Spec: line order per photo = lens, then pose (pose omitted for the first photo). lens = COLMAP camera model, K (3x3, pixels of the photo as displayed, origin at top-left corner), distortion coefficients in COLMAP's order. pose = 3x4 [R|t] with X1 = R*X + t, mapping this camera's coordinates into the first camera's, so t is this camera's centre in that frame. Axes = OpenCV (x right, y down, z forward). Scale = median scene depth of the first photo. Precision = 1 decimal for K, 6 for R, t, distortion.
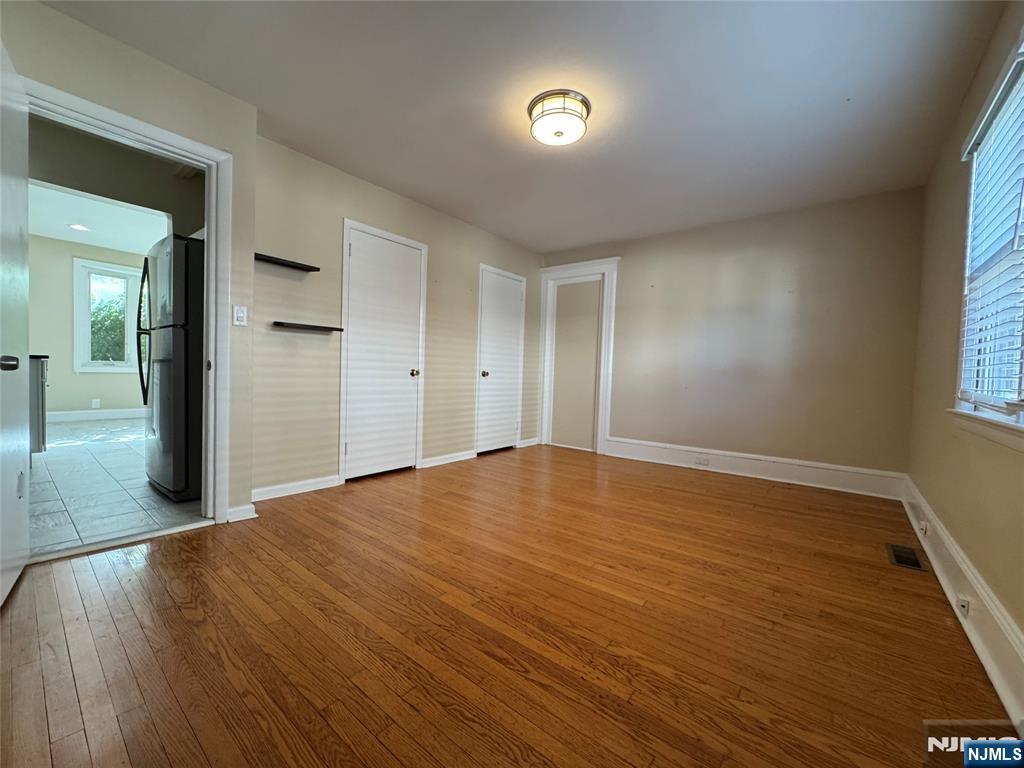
lens RADIAL K [[409.6, 0, 510.3], [0, 409.6, 384.2], [0, 0, 1]] dist [-0.004995, -0.000017]
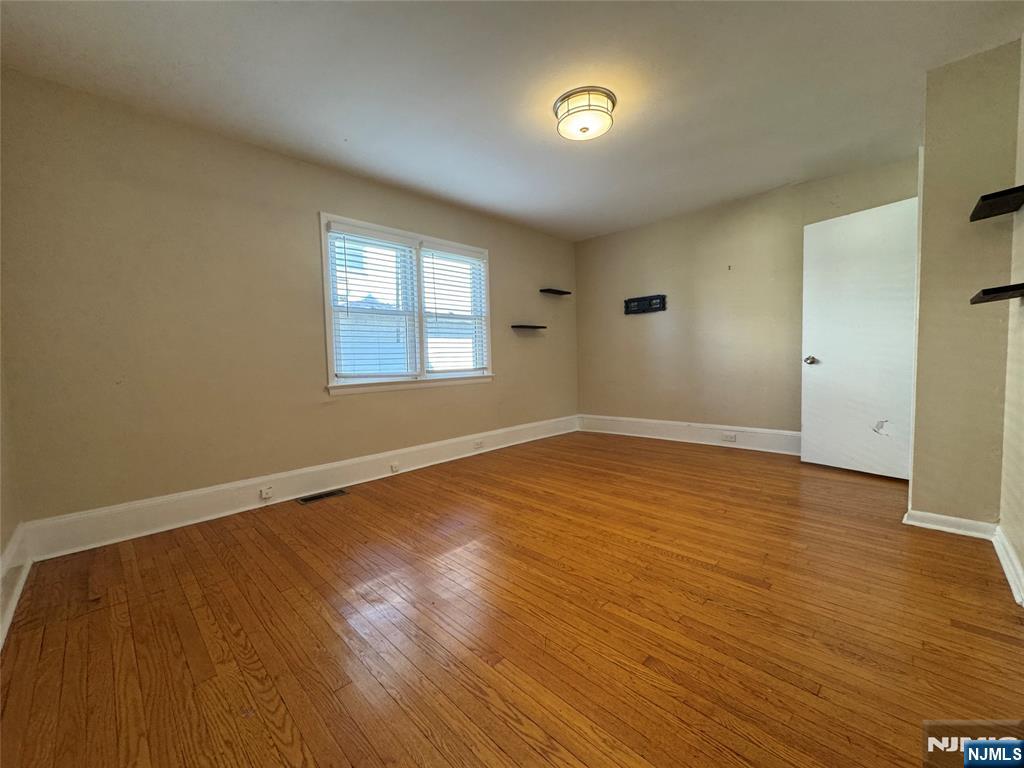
lens RADIAL K [[409.6, 0, 510.3], [0, 409.6, 384.2], [0, 0, 1]] dist [-0.004995, -0.000017]
pose [[-0.995193, -0.013175, 0.097045, 0.196963], [-0.003657, 0.995218, 0.097609, -0.083842], [-0.097867, 0.096785, -0.990482, 2.095289]]
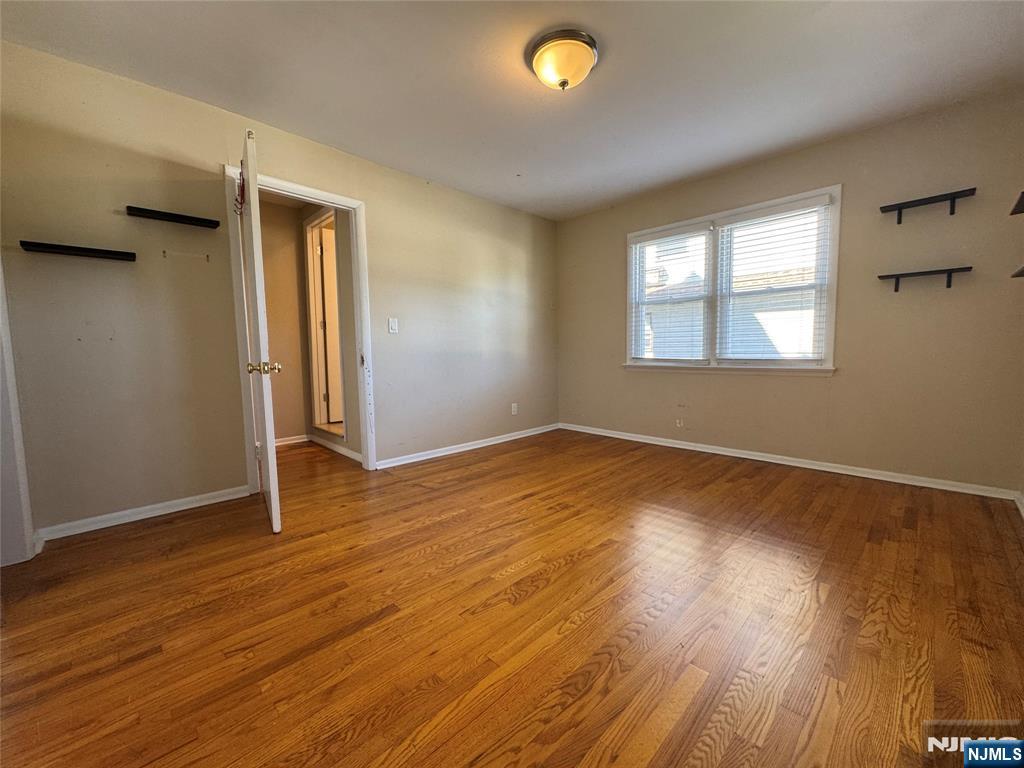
lens RADIAL K [[409.6, 0, 510.3], [0, 409.6, 384.2], [0, 0, 1]] dist [-0.004995, -0.000017]
pose [[0.128250, -0.132478, 0.982854, -0.936117], [0.057928, 0.990347, 0.125929, -0.113148], [-0.990049, 0.040784, 0.134686, 1.102396]]
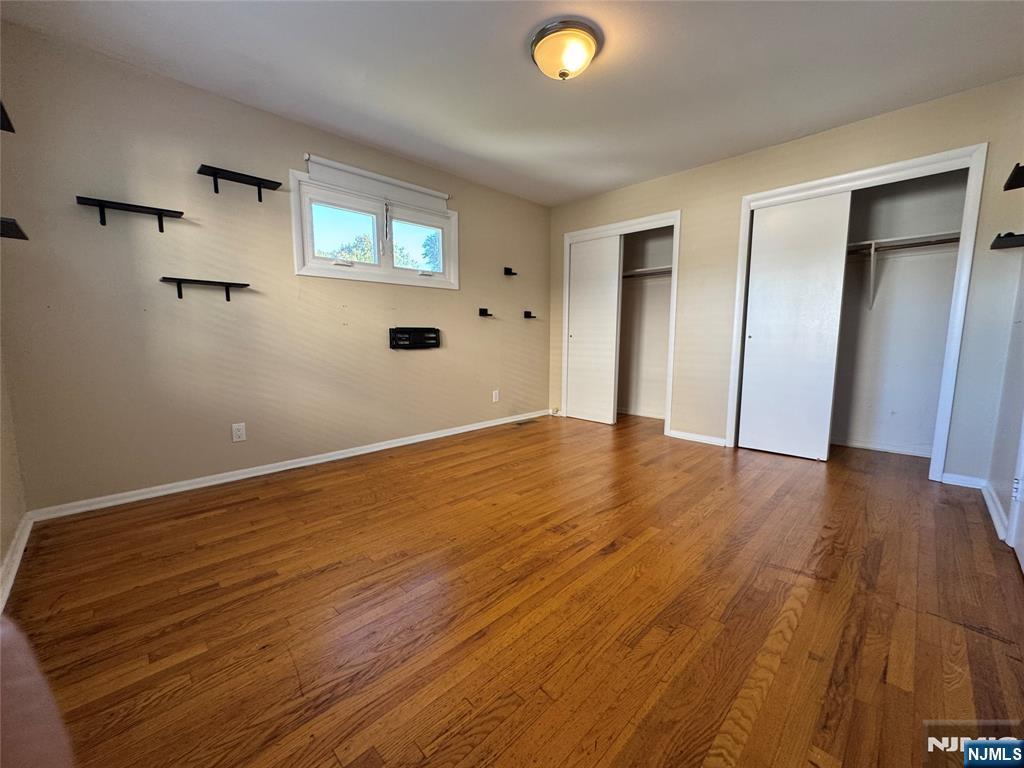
lens RADIAL K [[409.6, 0, 510.3], [0, 409.6, 384.2], [0, 0, 1]] dist [-0.004995, -0.000017]
pose [[-0.119333, 0.076925, -0.989870, 0.930141], [-0.045550, 0.995520, 0.082855, -0.036393], [0.991809, 0.054976, -0.115294, 1.102316]]
